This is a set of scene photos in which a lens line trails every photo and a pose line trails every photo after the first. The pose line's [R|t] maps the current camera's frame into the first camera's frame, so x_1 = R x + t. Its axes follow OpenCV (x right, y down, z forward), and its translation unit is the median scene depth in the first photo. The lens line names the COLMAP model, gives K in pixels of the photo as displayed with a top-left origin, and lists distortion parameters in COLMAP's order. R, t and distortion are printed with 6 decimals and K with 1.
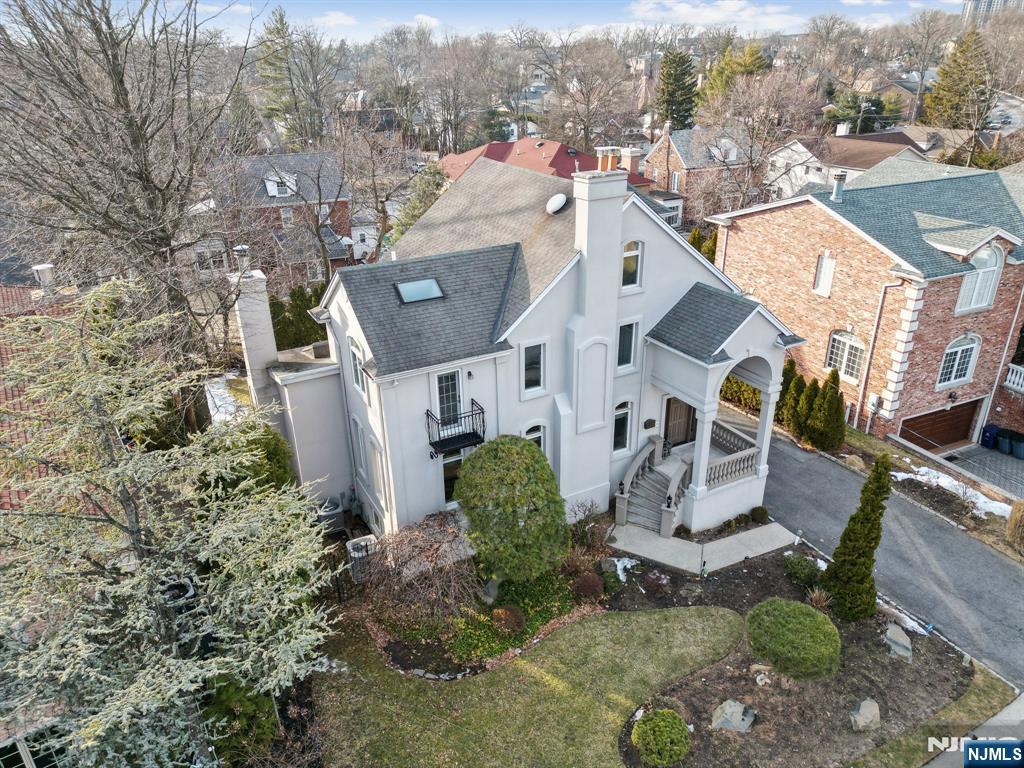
lens RADIAL K [[707.4, 0, 512.0], [0, 707.4, 384.0], [0, 0, 1]] dist [0.037783, -0.000687]
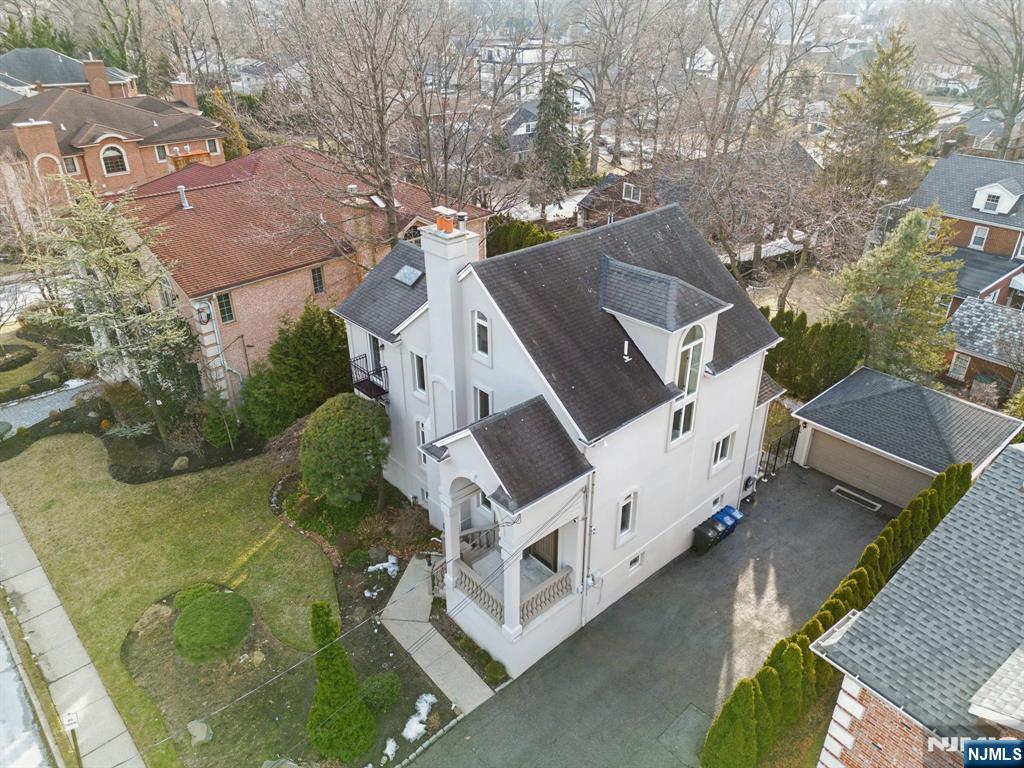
lens RADIAL K [[707.4, 0, 512.0], [0, 707.4, 384.0], [0, 0, 1]] dist [0.037783, -0.000687]
pose [[0.238962, 0.477837, -0.845322, 0.987509], [-0.417658, 0.836480, 0.354773, -0.452073], [0.876618, 0.268278, 0.399459, 0.636755]]
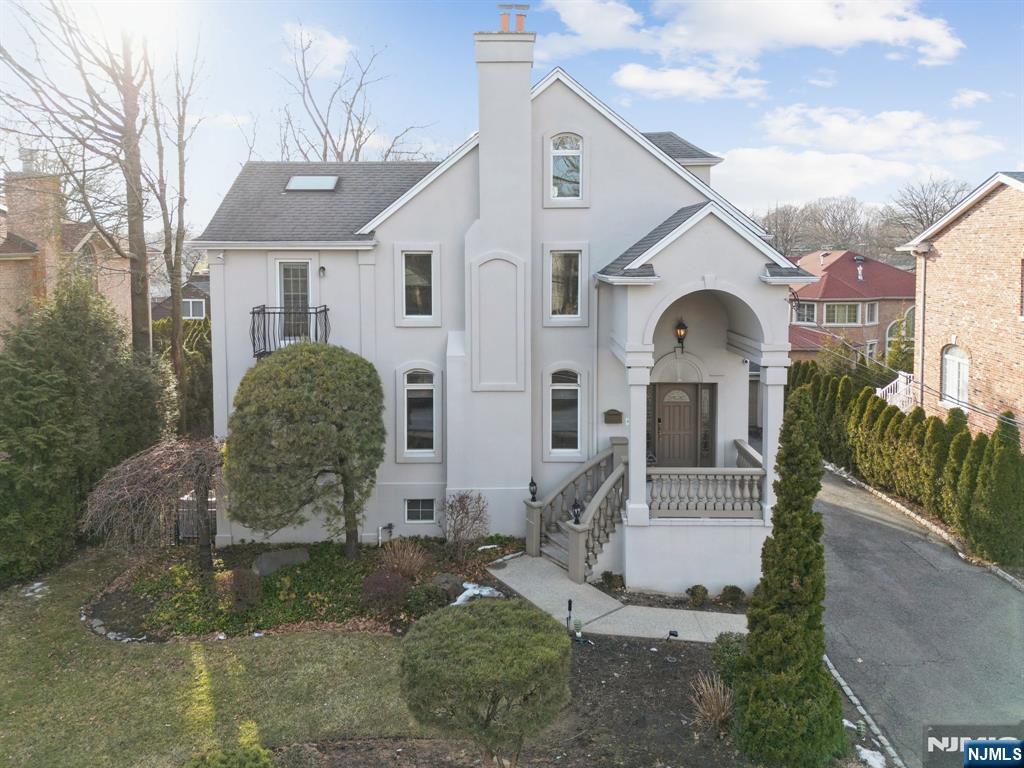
lens RADIAL K [[766.6, 0, 521.4], [0, 766.6, 291.5], [0, 0, 1]] dist [0.035540, -0.000312]
pose [[0.879790, 0.045689, -0.473161, 0.495099], [-0.214516, 0.926416, -0.309414, 0.206255], [0.424207, 0.373720, 0.824852, 0.344331]]
